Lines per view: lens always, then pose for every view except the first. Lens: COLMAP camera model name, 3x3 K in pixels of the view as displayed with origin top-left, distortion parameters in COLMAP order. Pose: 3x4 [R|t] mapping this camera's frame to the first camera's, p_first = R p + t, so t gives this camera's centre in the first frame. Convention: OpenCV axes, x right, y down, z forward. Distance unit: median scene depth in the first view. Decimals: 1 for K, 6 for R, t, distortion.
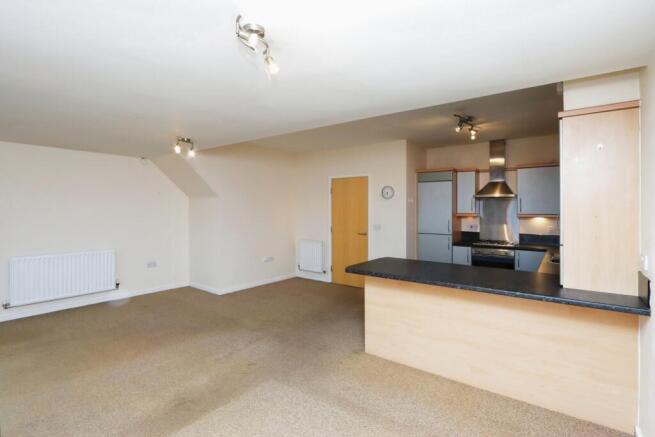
lens RADIAL K [[327.2, 0, 327.1], [0, 327.2, 214.2], [0, 0, 1]] dist [0.001844, -0.000741]
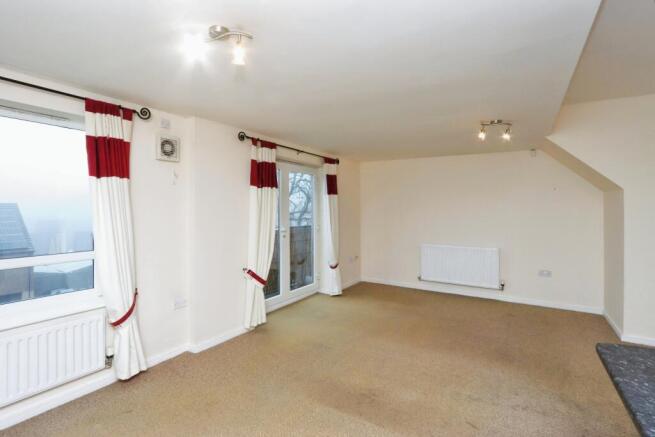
lens RADIAL K [[327.2, 0, 328.3], [0, 327.2, 214.5], [0, 0, 1]] dist [0.001844, -0.000741]
pose [[0.090007, 0.011245, -0.995878, 0.367062], [-0.019149, 0.999771, 0.009558, 0.006723], [0.995757, 0.018210, 0.090201, 0.525635]]
